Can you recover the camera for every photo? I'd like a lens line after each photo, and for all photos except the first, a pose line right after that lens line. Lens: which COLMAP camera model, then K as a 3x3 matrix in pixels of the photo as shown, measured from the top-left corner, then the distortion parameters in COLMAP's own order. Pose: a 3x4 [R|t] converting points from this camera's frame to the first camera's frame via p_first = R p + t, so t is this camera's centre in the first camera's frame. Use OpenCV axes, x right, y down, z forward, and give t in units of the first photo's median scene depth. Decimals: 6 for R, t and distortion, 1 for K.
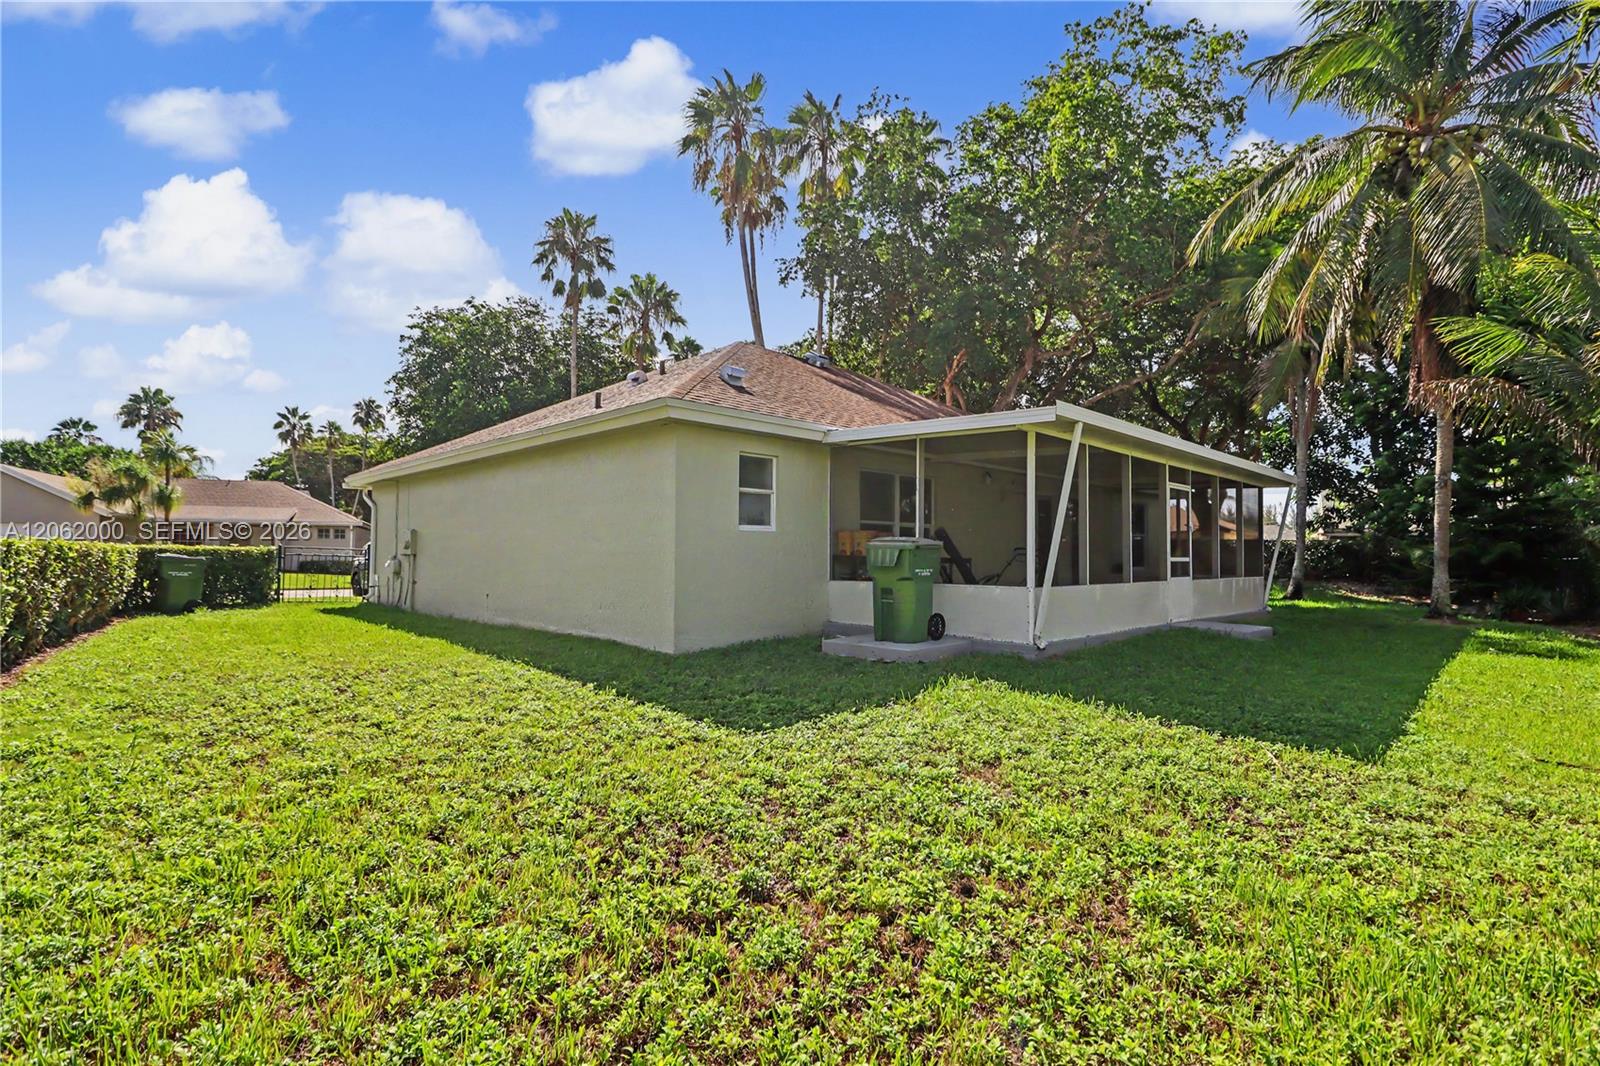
lens RADIAL K [[764.7, 0, 798.6], [0, 764.7, 511.2], [0, 0, 1]] dist [-0.001586, -0.012875]
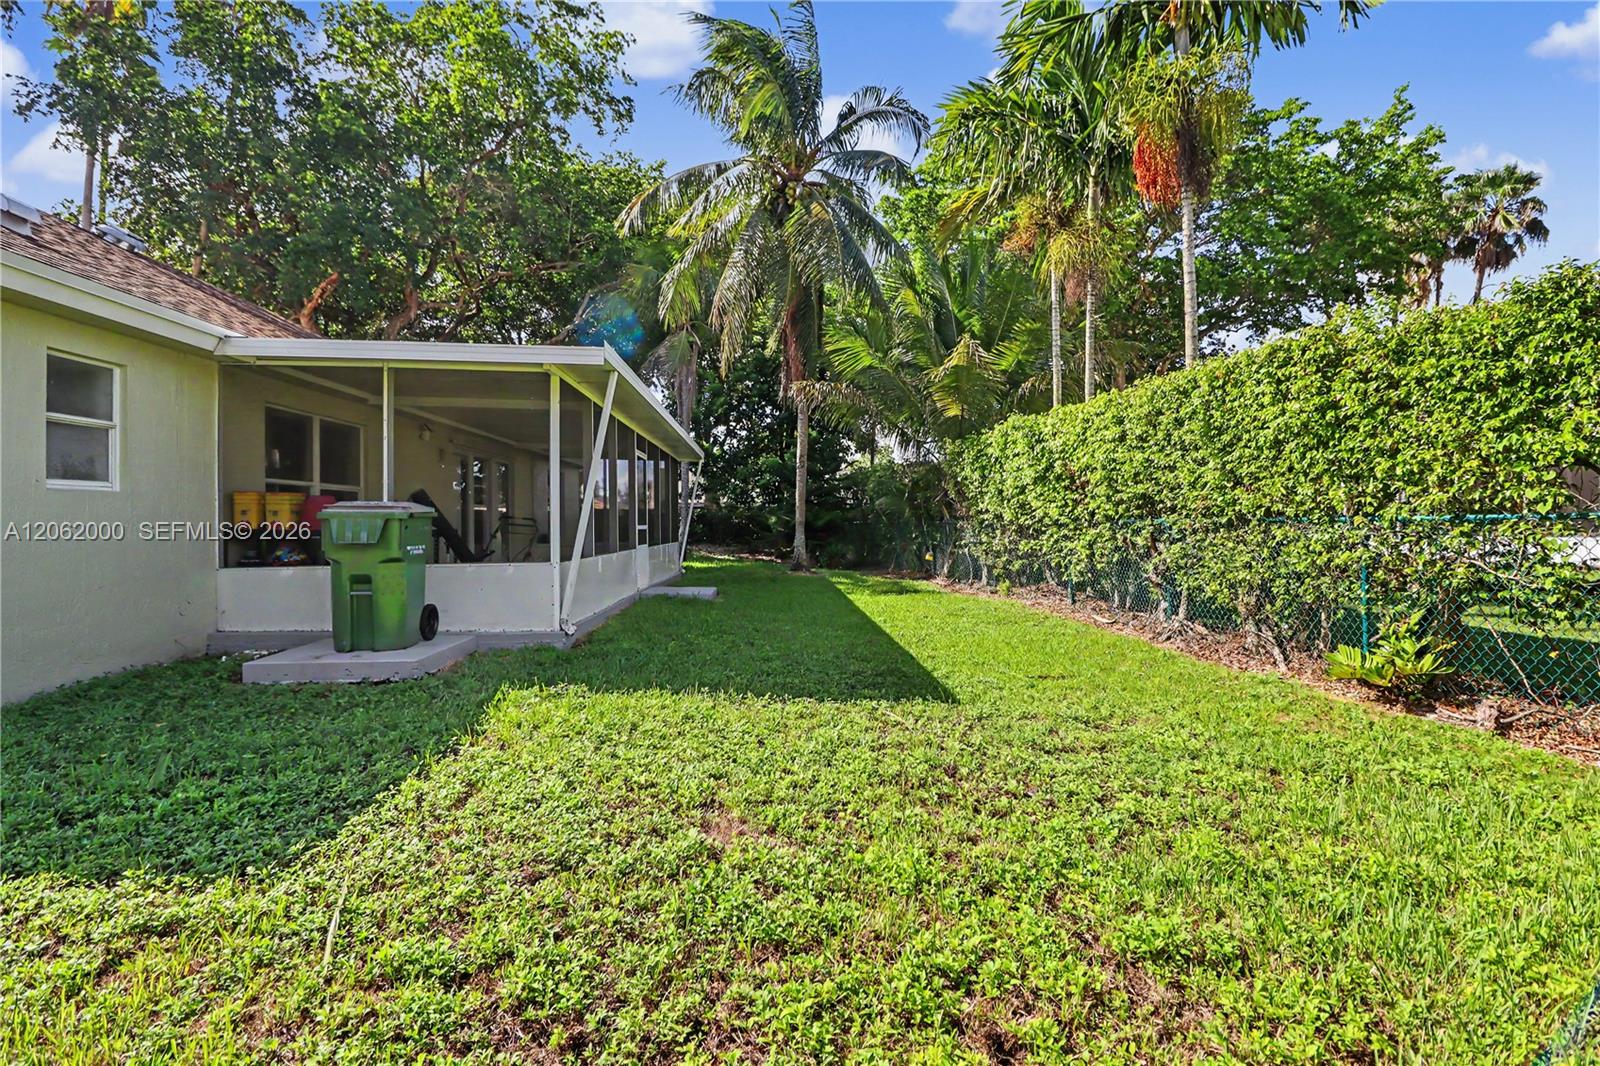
lens RADIAL K [[744.0, 0, 804.9], [0, 744.0, 520.0], [0, 0, 1]] dist [-0.002138, -0.011209]
pose [[0.667979, -0.009273, 0.744123, -0.095092], [-0.028165, 0.998891, 0.037730, 0.011257], [-0.743647, -0.046161, 0.666977, 0.202742]]
